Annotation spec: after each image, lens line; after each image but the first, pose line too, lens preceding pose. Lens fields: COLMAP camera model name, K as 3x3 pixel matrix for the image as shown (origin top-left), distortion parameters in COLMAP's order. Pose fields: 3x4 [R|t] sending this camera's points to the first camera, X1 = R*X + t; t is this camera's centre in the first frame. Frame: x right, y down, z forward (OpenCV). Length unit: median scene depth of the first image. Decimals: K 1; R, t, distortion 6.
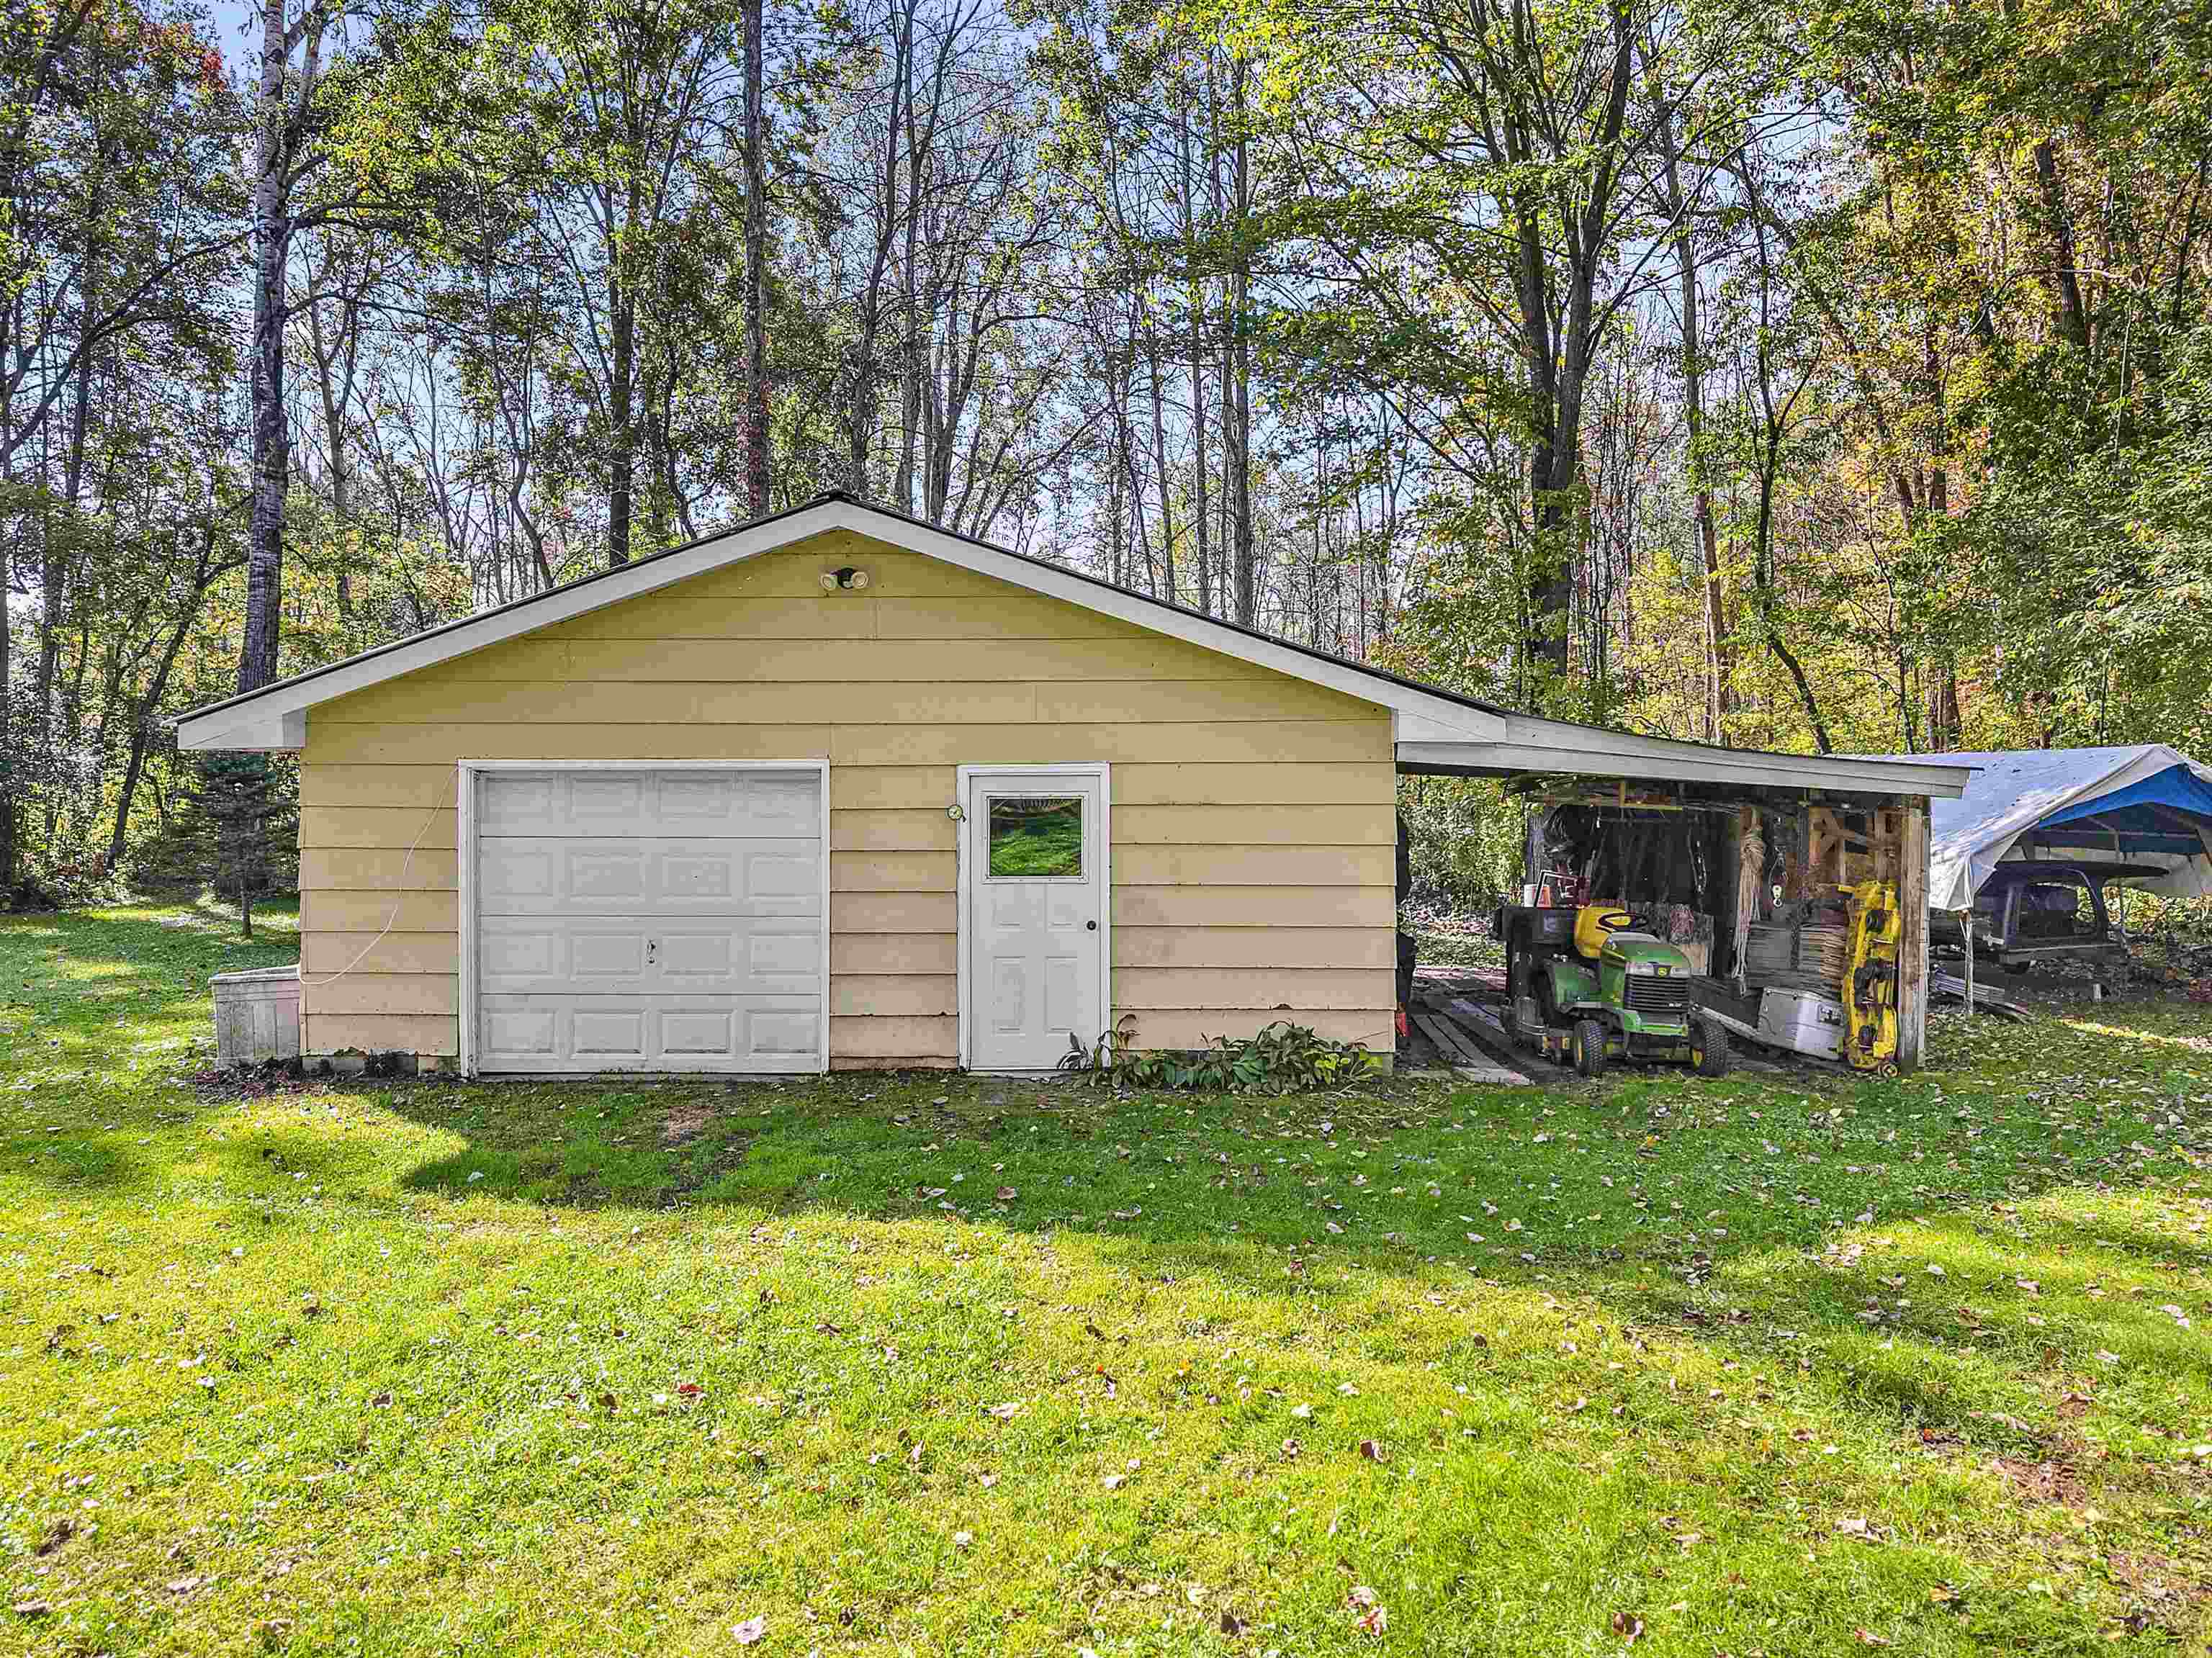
lens RADIAL K [[1559.9, 0, 1107.3], [0, 1559.9, 834.7], [0, 0, 1]] dist [0.001130, 0.000145]
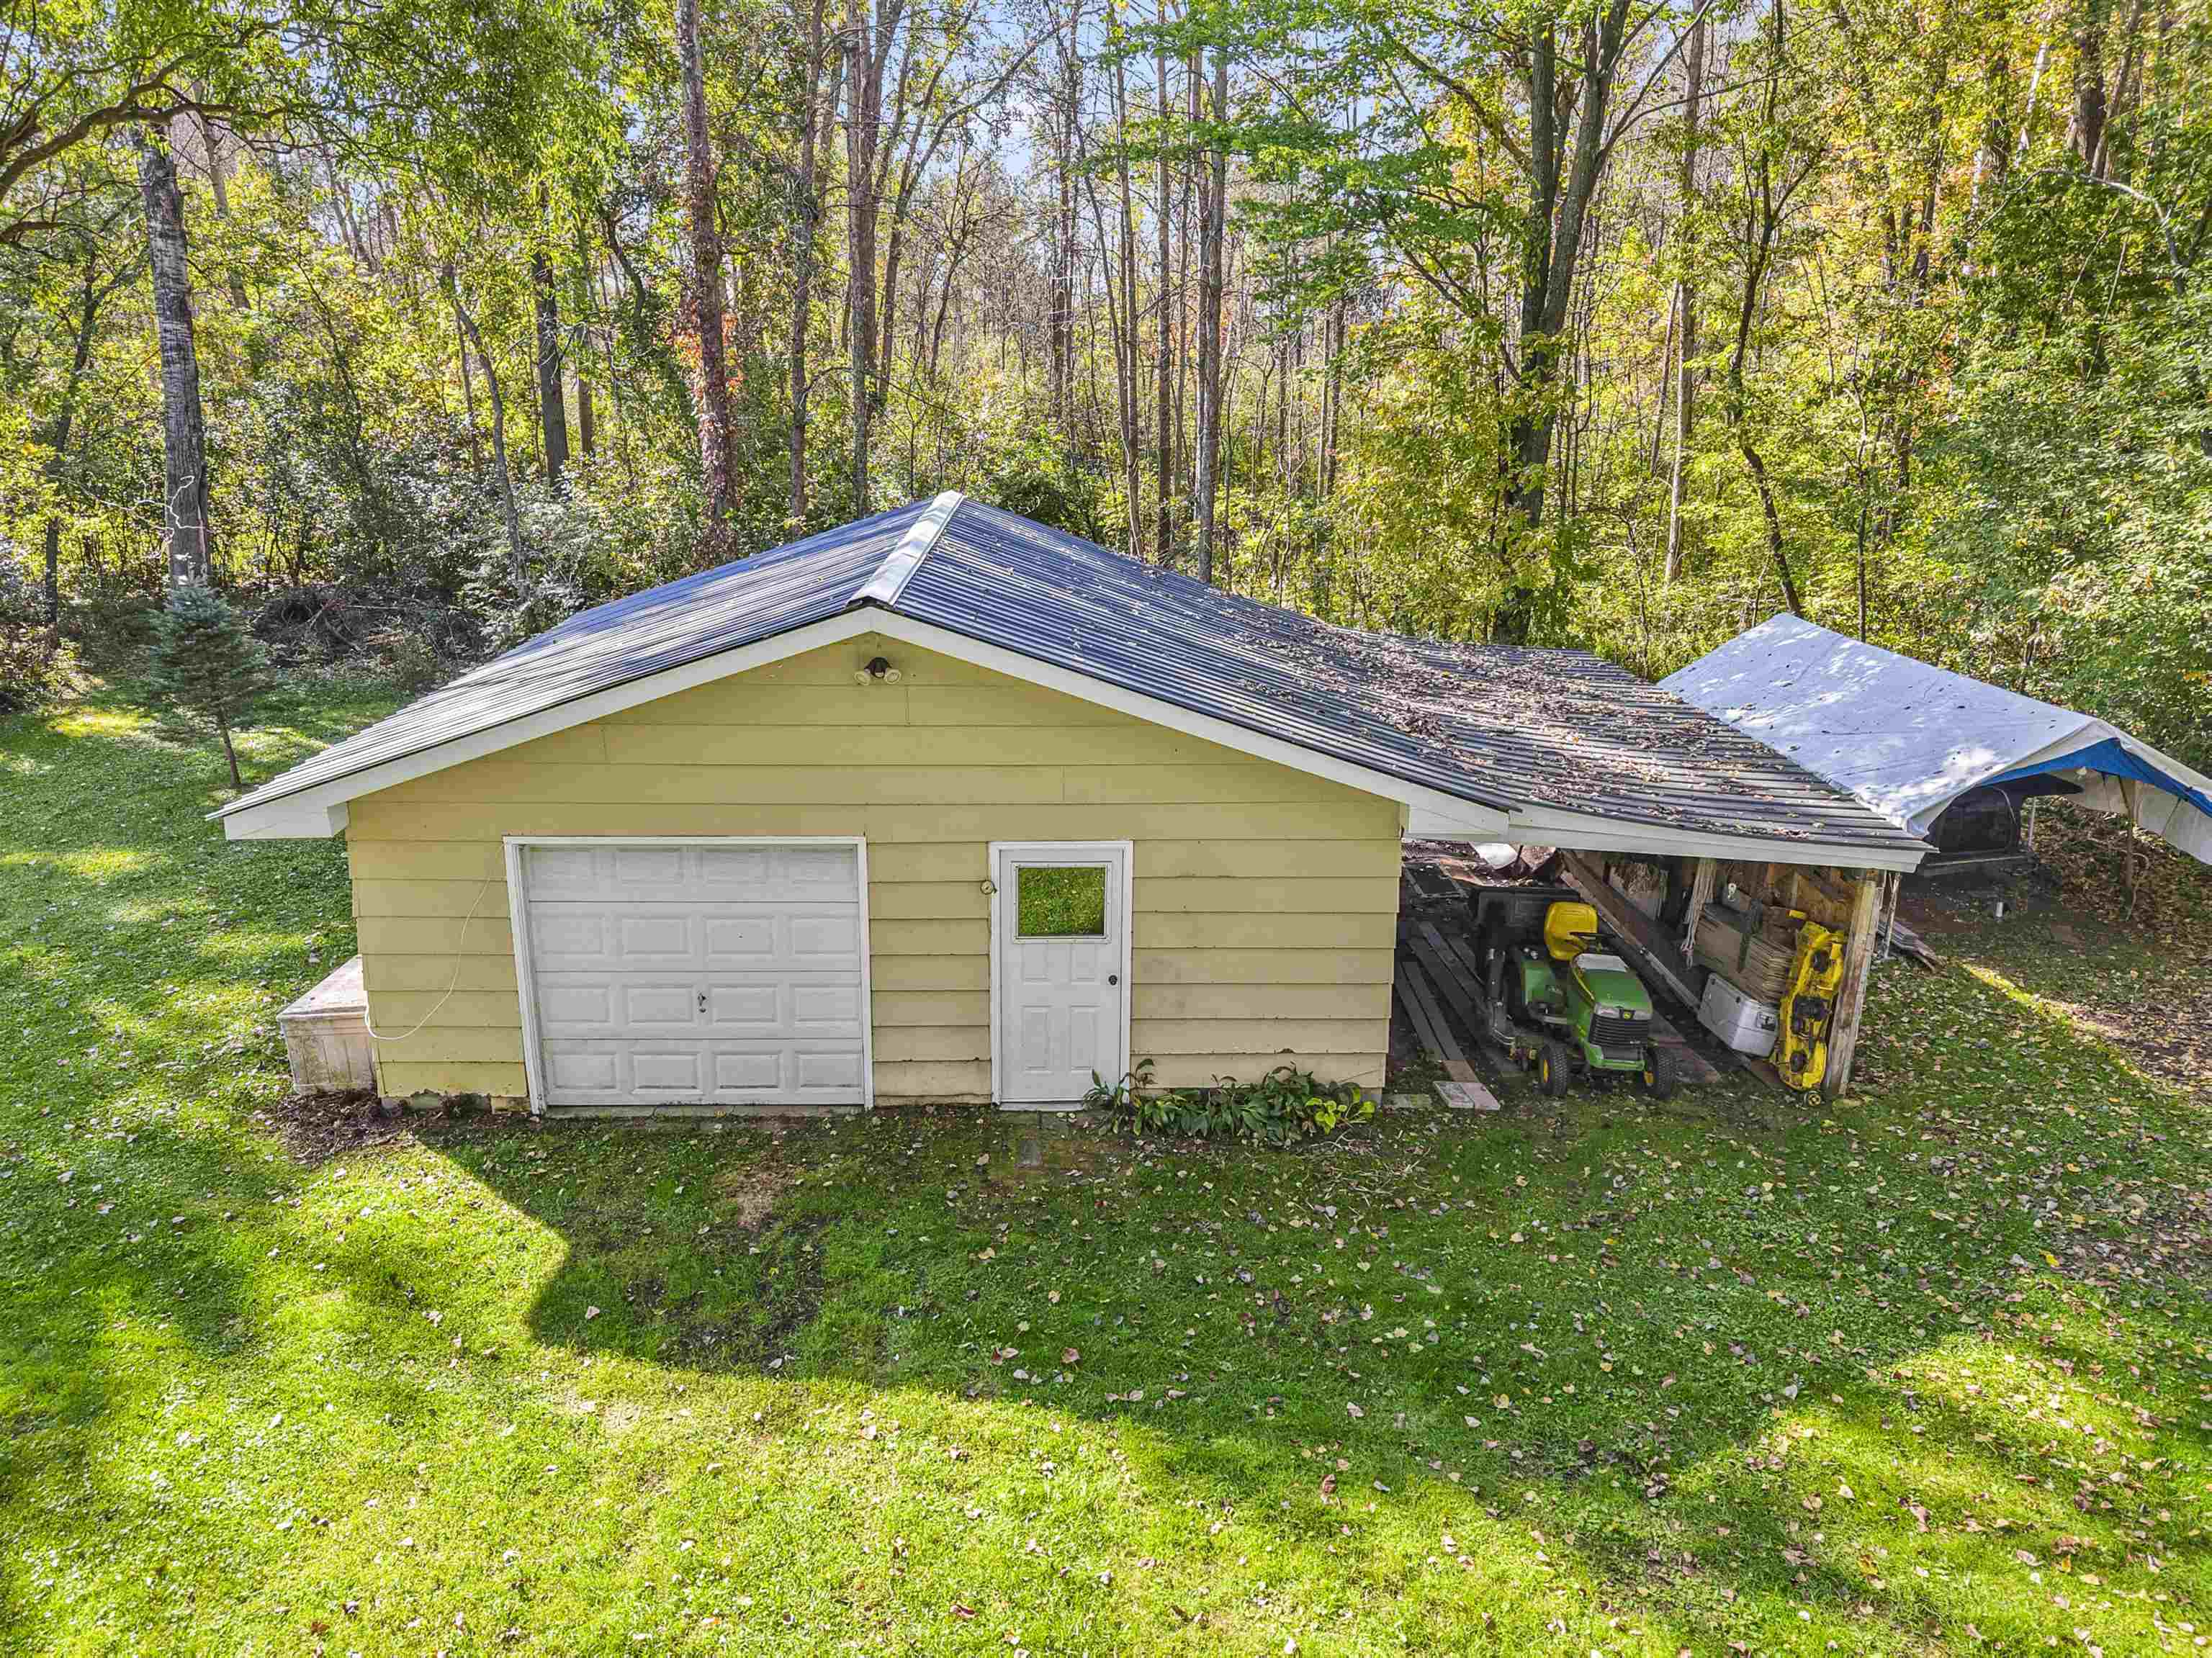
lens RADIAL K [[1548.1, 0, 1104.7], [0, 1548.1, 829.0], [0, 0, 1]] dist [0.000564, 0.001733]
pose [[0.998677, -0.002491, 0.051354, -0.071159], [-0.011732, 0.961434, 0.274786, -0.338477], [-0.050058, -0.275025, 0.960133, -0.001552]]
